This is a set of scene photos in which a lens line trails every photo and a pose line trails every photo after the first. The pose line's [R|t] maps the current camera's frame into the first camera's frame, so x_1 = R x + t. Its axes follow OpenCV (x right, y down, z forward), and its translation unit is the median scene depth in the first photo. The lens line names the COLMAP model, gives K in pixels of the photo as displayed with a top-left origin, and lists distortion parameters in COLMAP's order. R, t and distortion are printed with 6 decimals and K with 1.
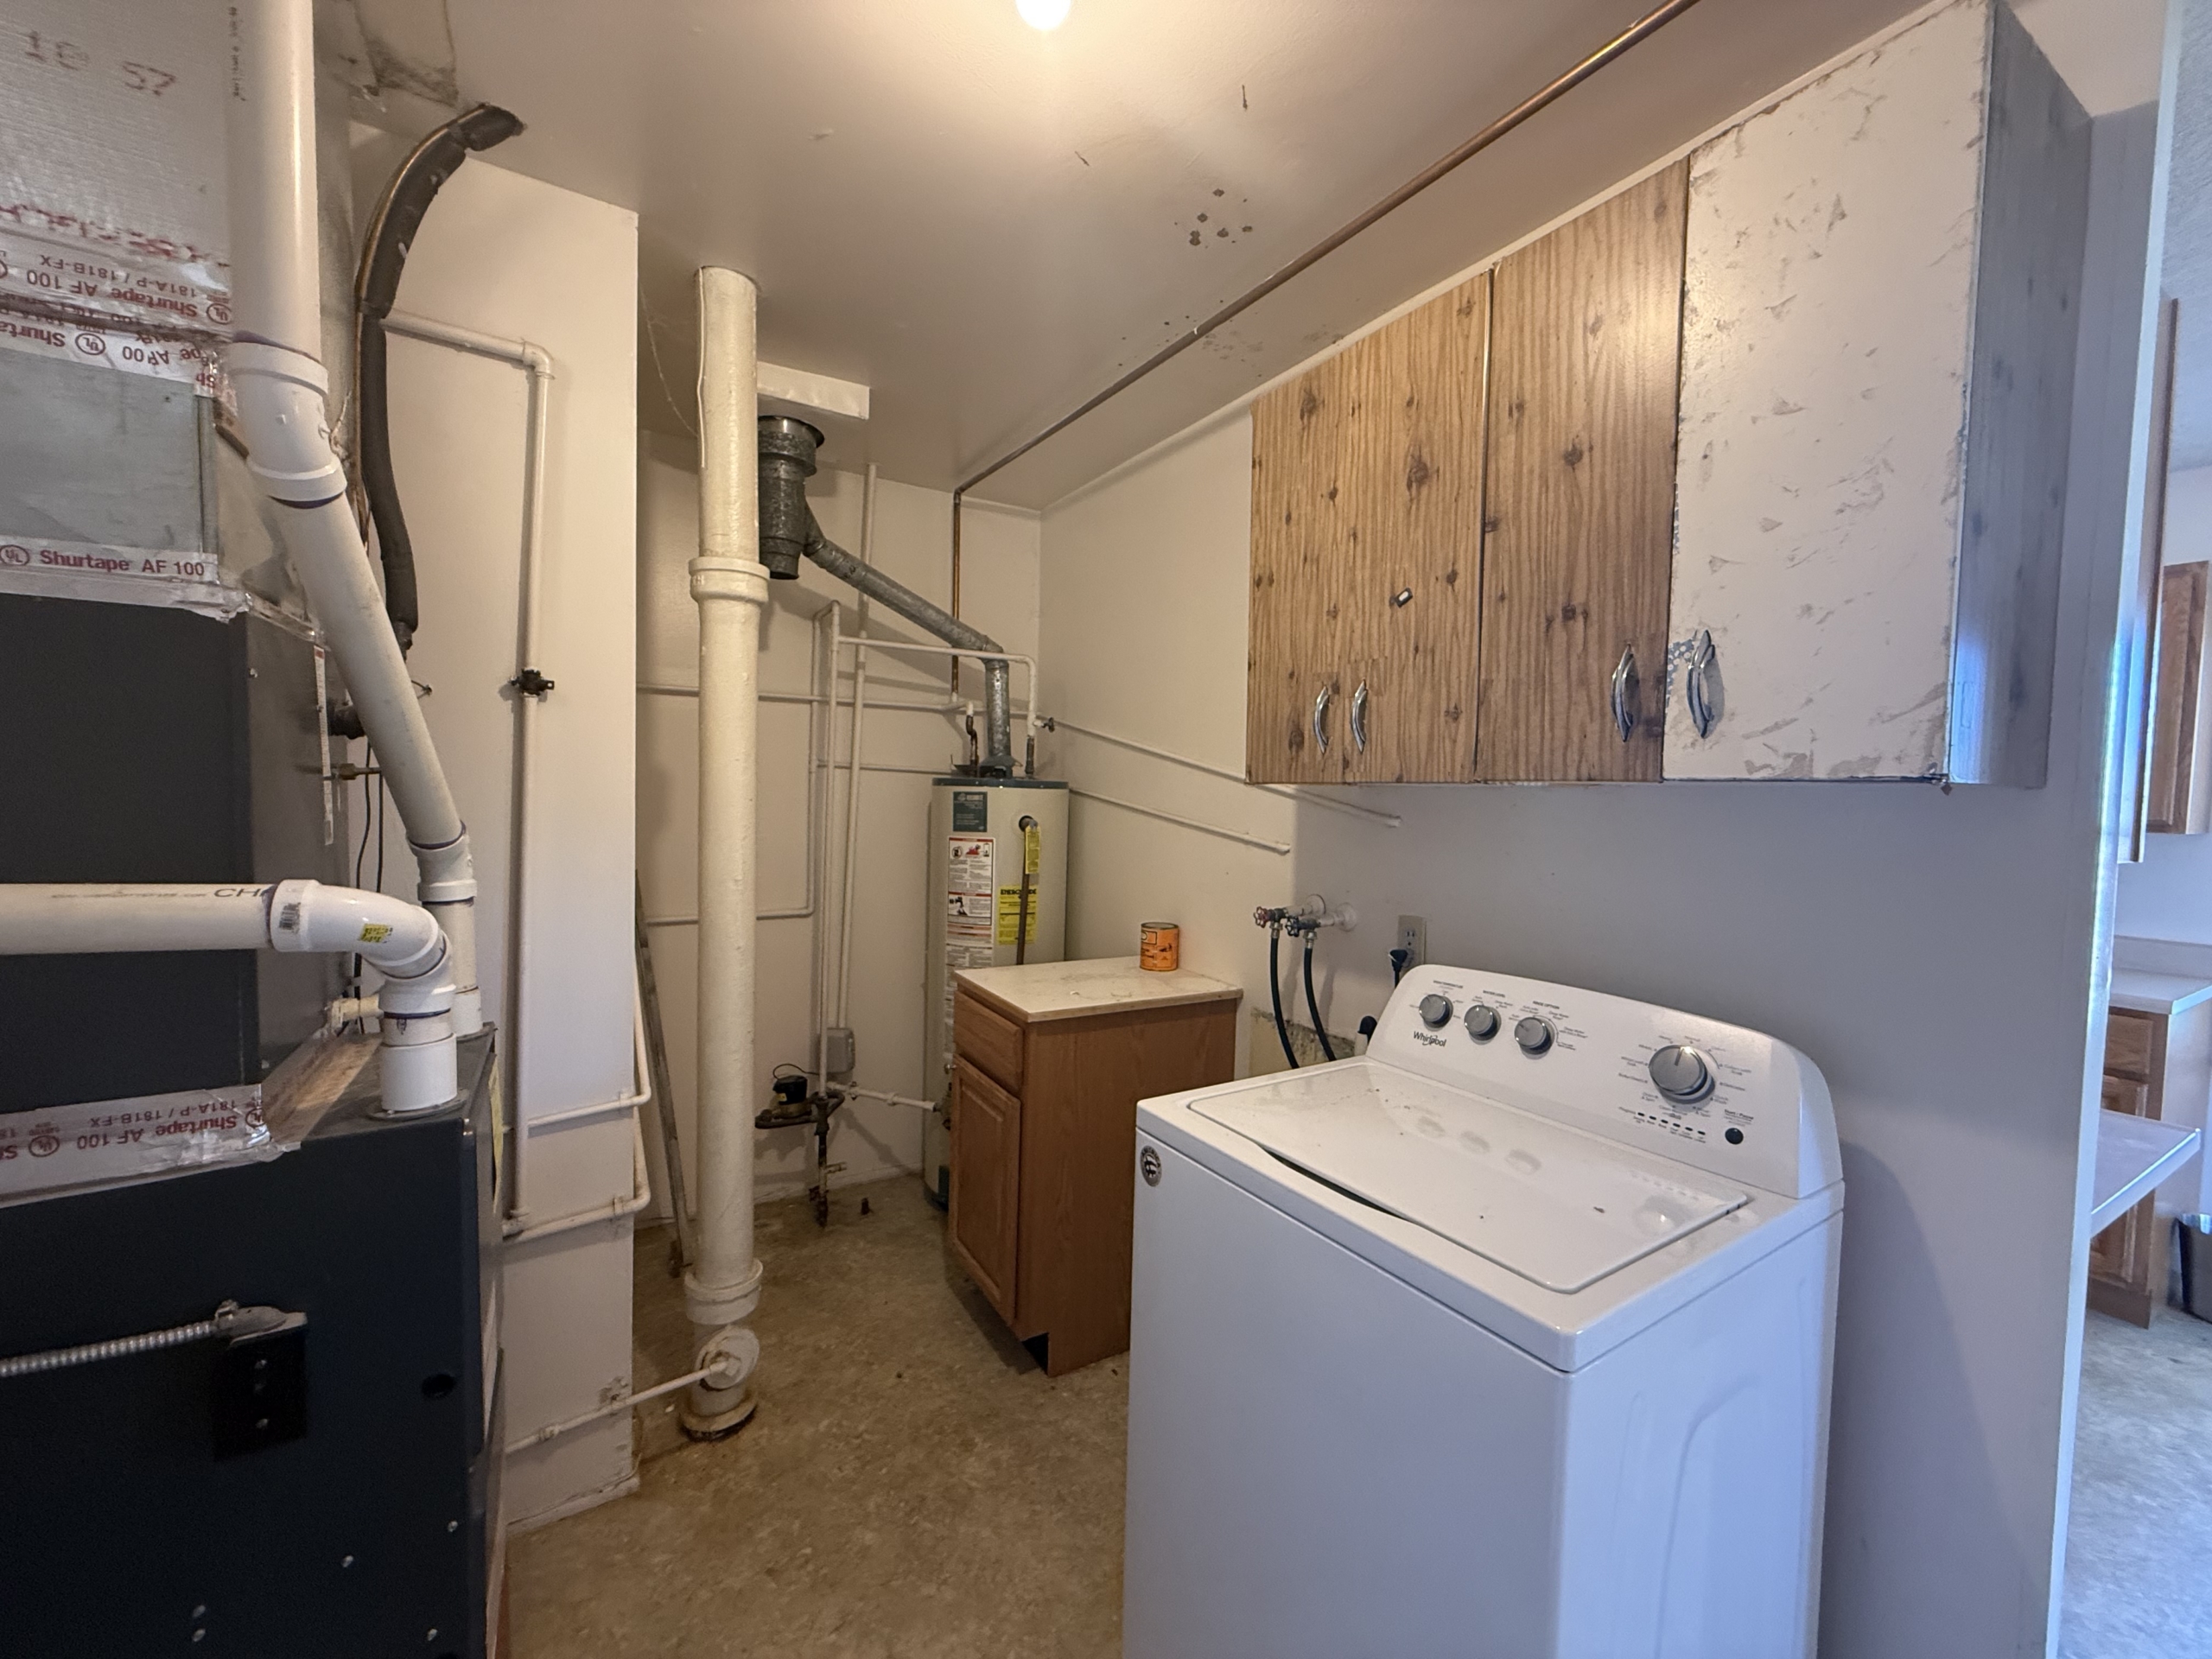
lens RADIAL K [[881.9, 0, 1097.9], [0, 881.9, 832.7], [0, 0, 1]] dist [0.000132, 0.000682]
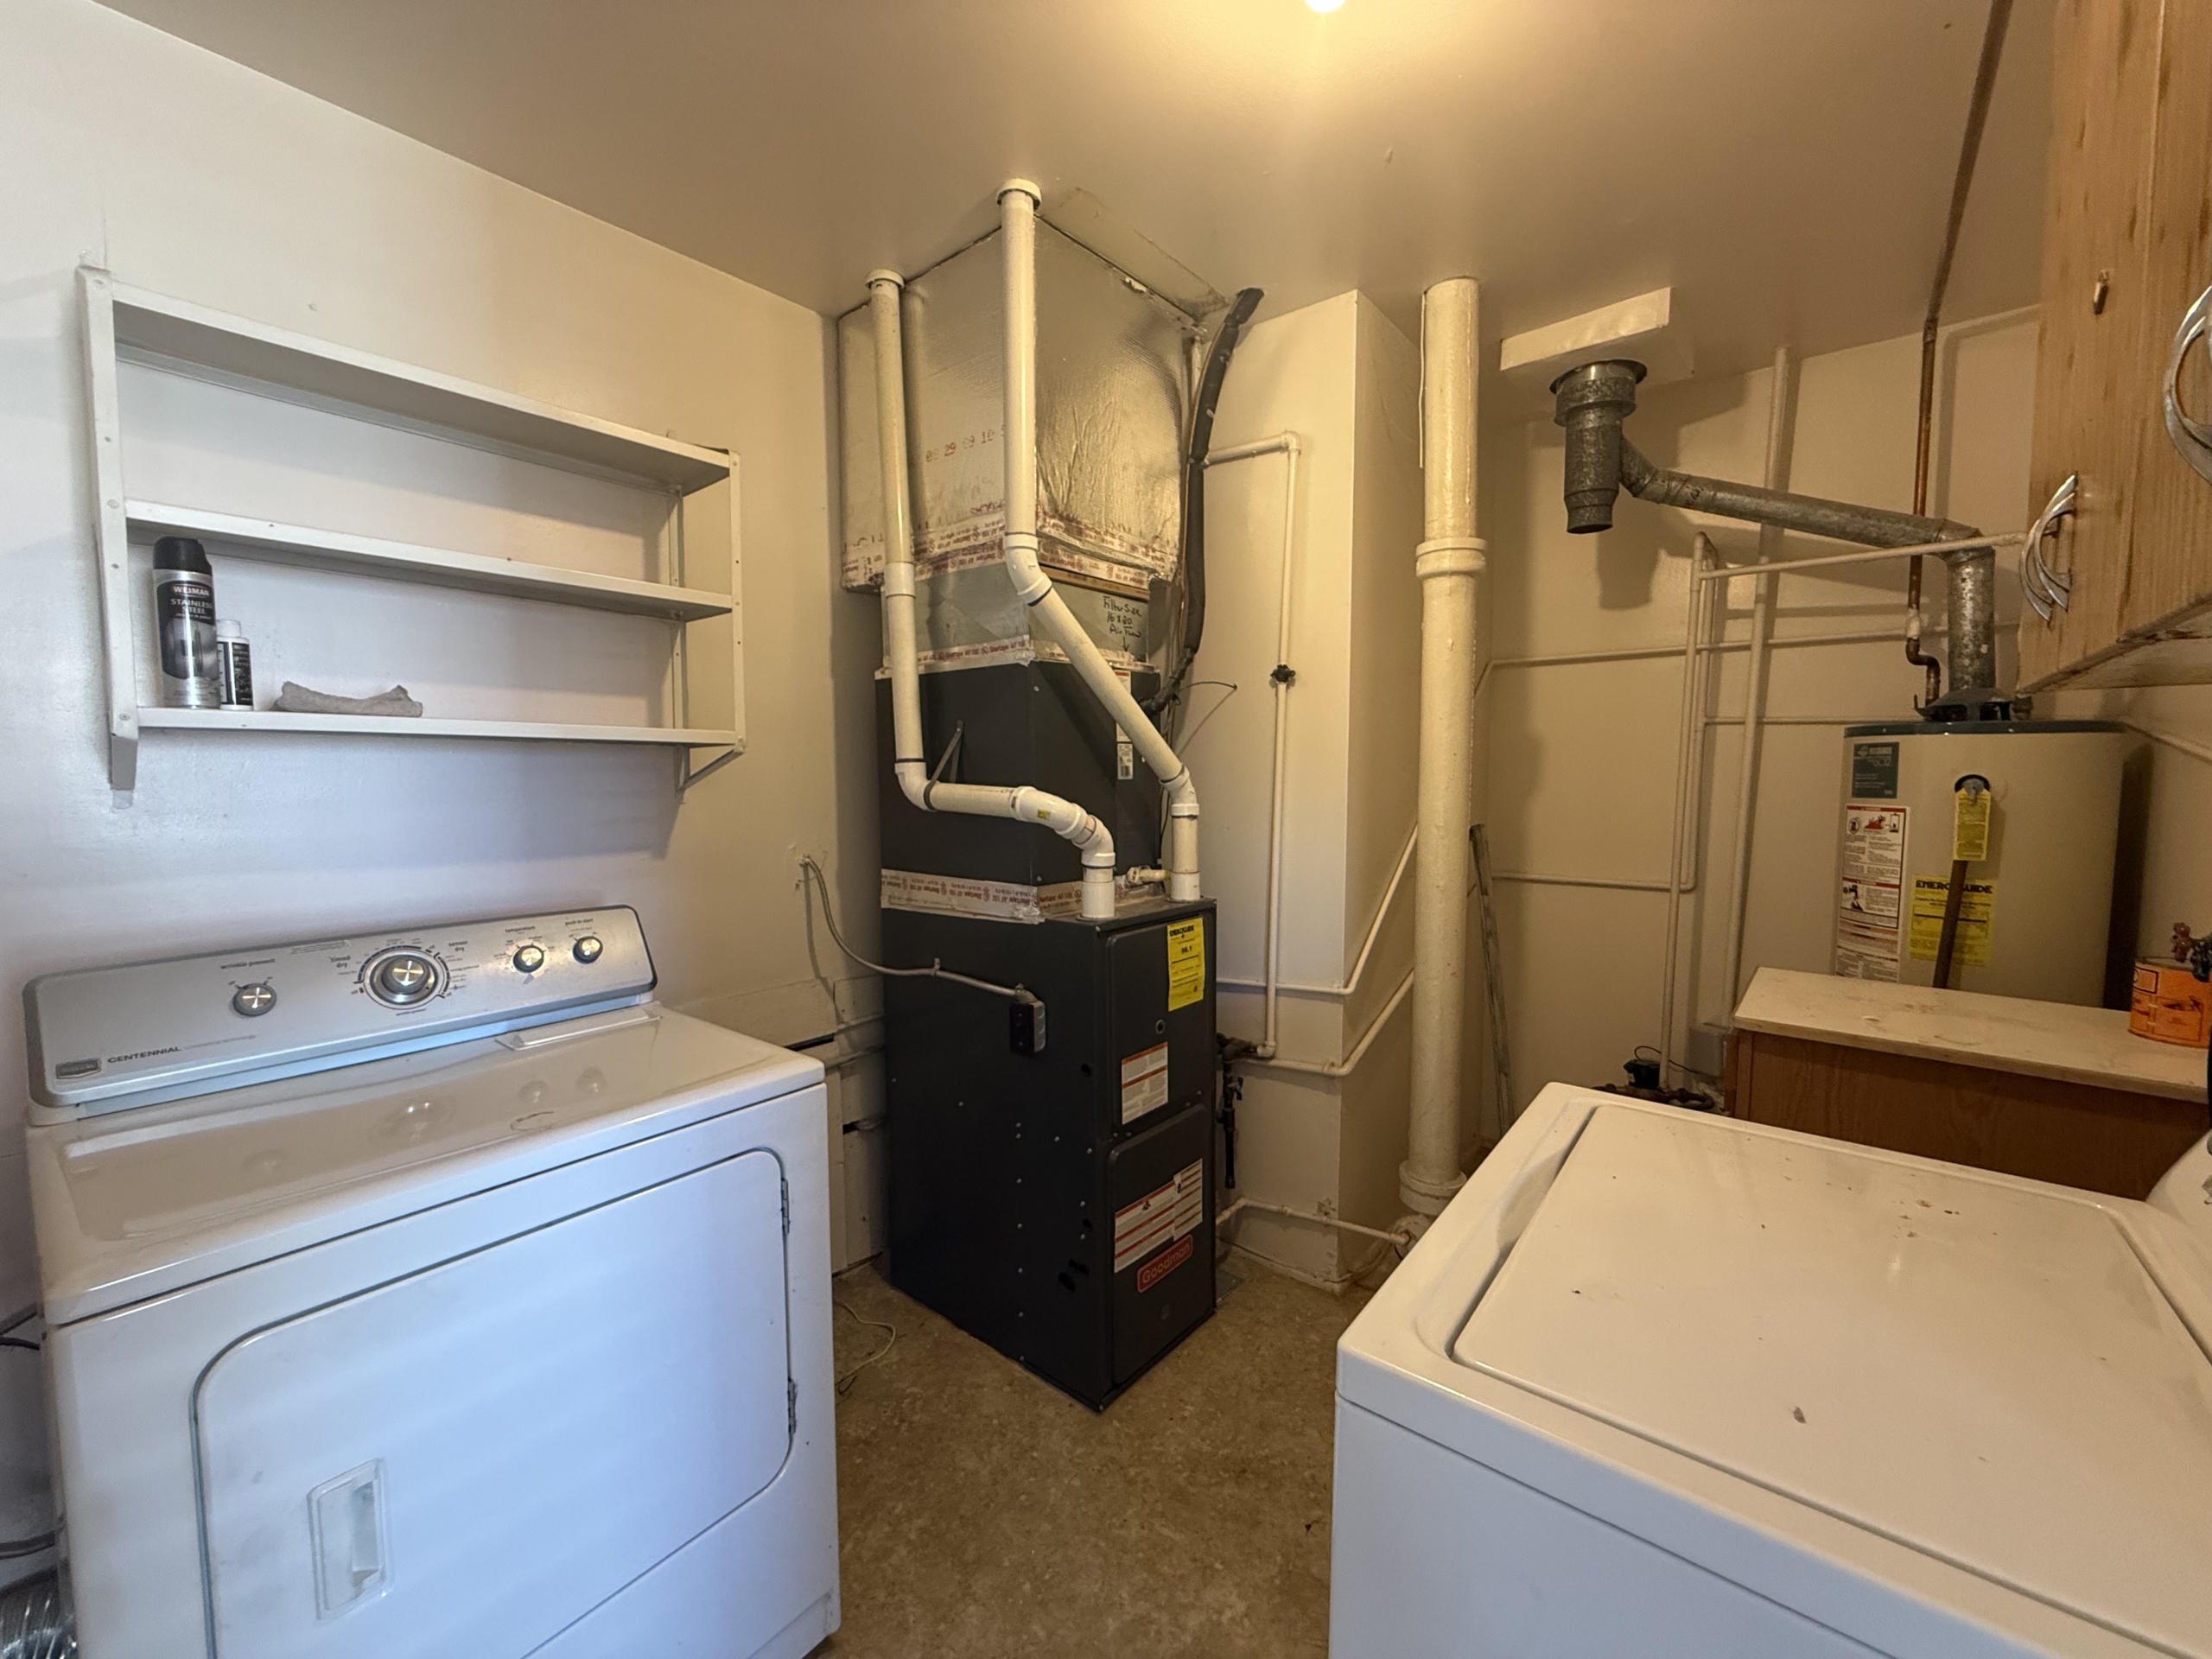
lens RADIAL K [[881.9, 0, 1102.8], [0, 881.9, 833.6], [0, 0, 1]] dist [0.000132, 0.000682]
pose [[0.322678, 0.046961, -0.945343, 0.417514], [-0.036538, 0.998642, 0.037136, 0.030111], [0.945803, 0.022558, 0.323955, 0.186612]]
